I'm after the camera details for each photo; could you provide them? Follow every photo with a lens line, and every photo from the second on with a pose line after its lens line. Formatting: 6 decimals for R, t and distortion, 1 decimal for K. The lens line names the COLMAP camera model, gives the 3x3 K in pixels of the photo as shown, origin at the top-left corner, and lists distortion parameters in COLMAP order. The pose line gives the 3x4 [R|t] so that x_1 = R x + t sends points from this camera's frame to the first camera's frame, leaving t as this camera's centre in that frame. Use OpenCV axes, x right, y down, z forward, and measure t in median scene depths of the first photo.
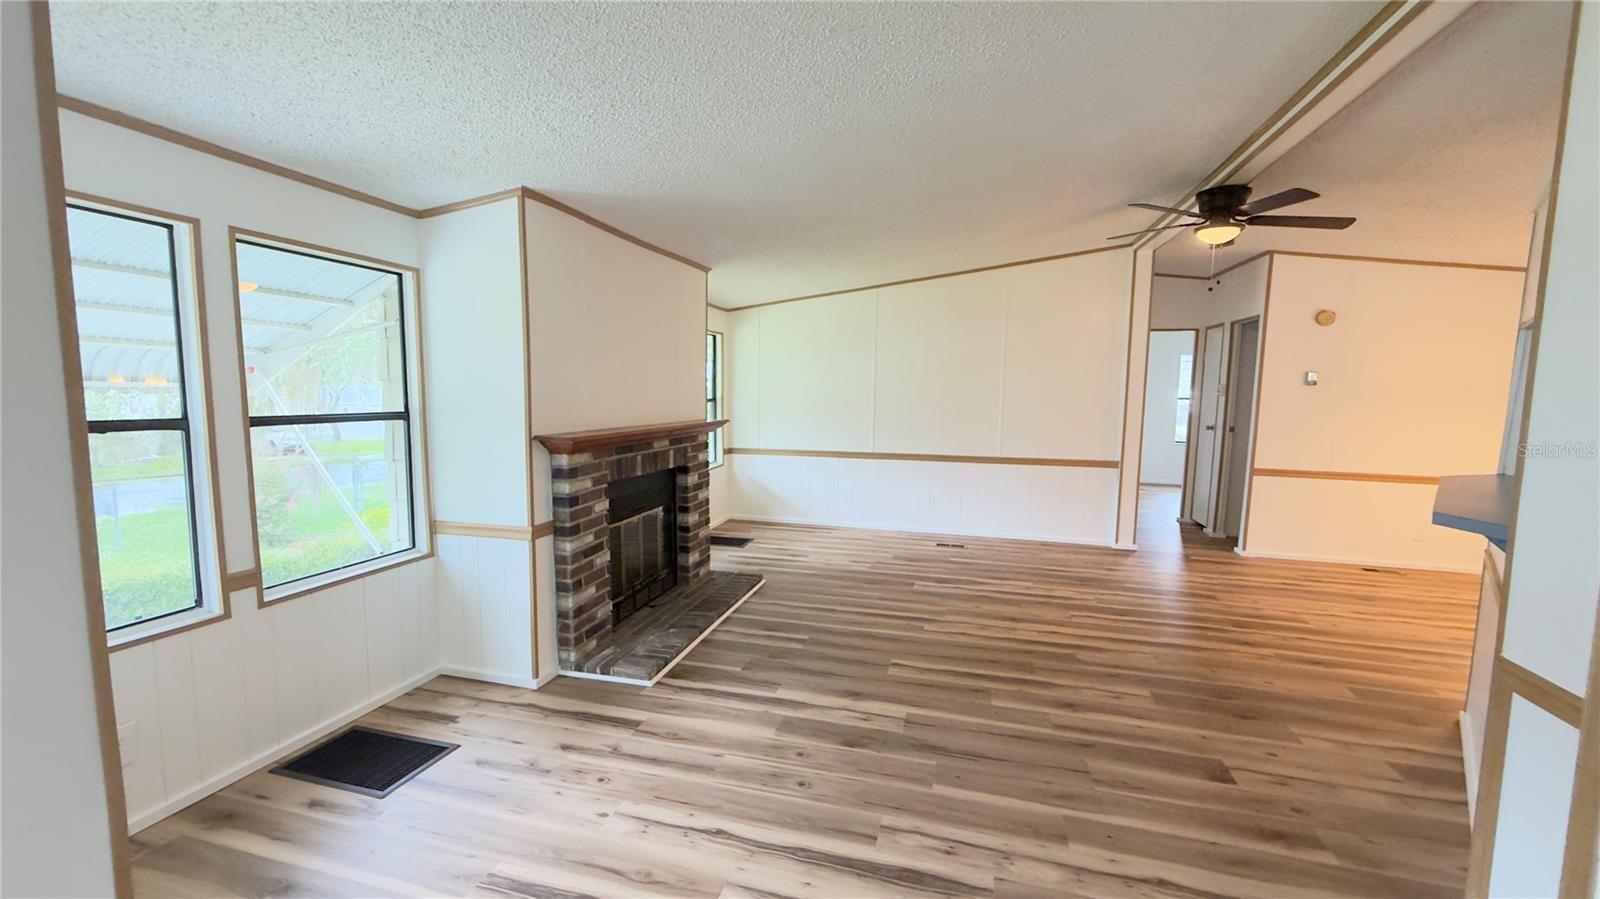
lens RADIAL K [[635.2, 0, 803.5], [0, 635.2, 457.7], [0, 0, 1]] dist [-0.000741, 0.000286]
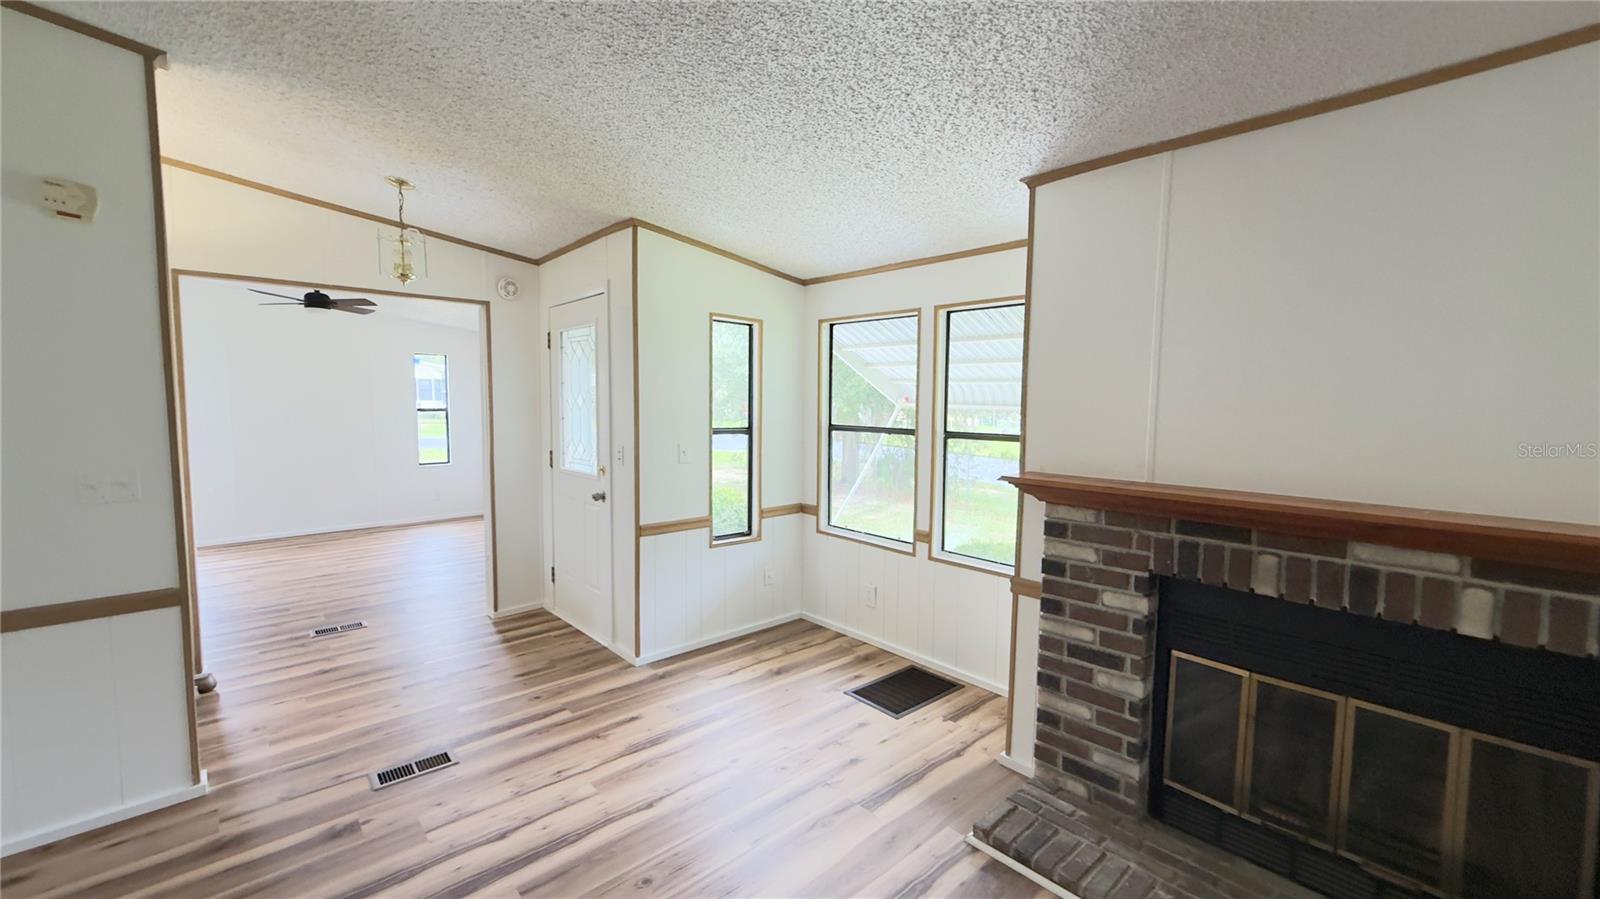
lens RADIAL K [[635.2, 0, 787.1], [0, 635.2, 451.8], [0, 0, 1]] dist [-0.000741, 0.000286]
pose [[-0.549707, 0.054711, -0.833564, 0.404766], [-0.098361, 0.986672, 0.129626, -0.126062], [0.829546, 0.153247, -0.536999, 1.086072]]
